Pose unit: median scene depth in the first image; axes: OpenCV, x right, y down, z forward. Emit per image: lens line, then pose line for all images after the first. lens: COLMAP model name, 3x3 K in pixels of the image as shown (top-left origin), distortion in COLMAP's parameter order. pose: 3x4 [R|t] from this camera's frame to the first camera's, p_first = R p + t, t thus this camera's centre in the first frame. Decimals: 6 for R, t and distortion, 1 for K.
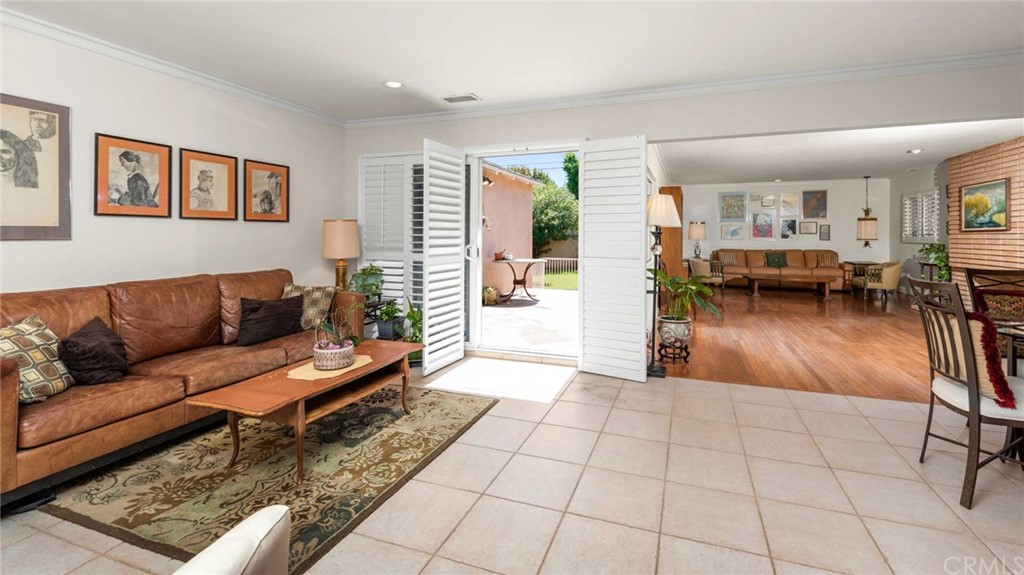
lens RADIAL K [[424.8, 0, 539.3], [0, 424.8, 232.9], [0, 0, 1]] dist [0.001713, -0.000303]
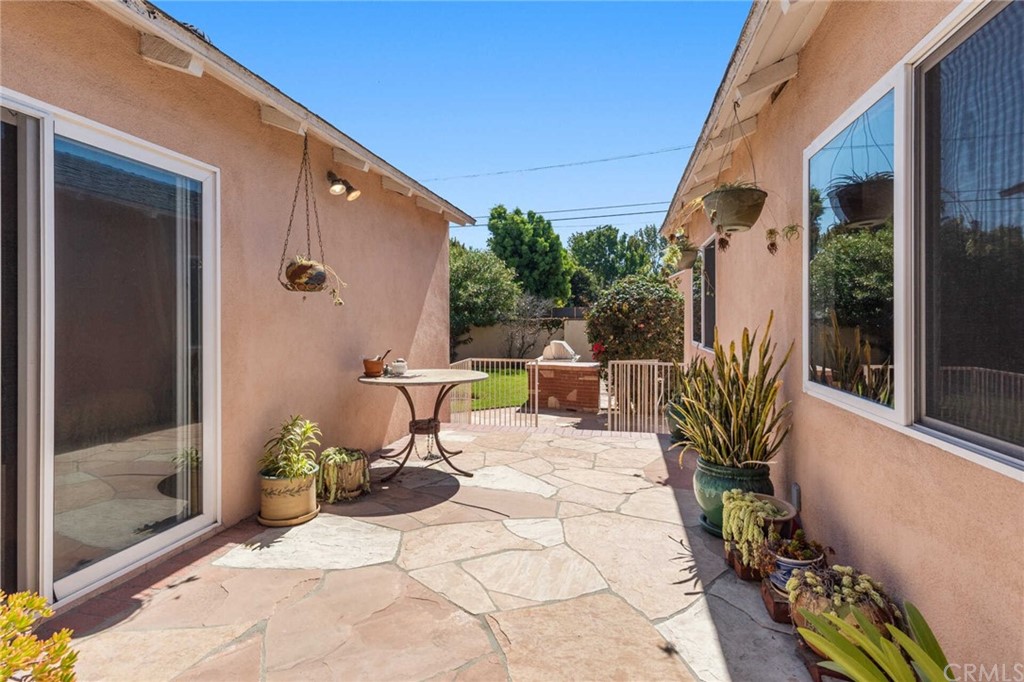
lens RADIAL K [[512.9, 0, 511.3], [0, 512.9, 318.7], [0, 0, 1]] dist [-0.000002, 0.000014]
pose [[0.993267, -0.006597, 0.115663, -0.050296], [0.006114, 0.999971, 0.004533, 0.015272], [-0.115689, -0.003795, 0.993278, 1.354597]]
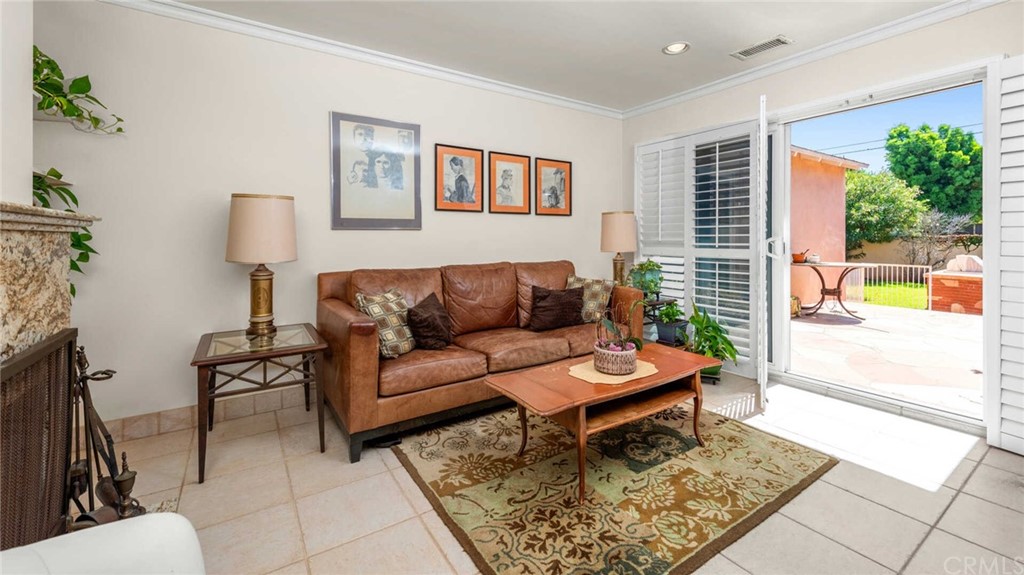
lens RADIAL K [[420.9, 0, 534.7], [0, 420.9, 235.8], [0, 0, 1]] dist [0.009246, -0.000118]
pose [[0.811897, -0.002908, -0.583794, -0.097654], [0.003652, 0.999993, 0.000097, 0.033017], [0.583790, -0.002211, 0.811902, 0.175580]]
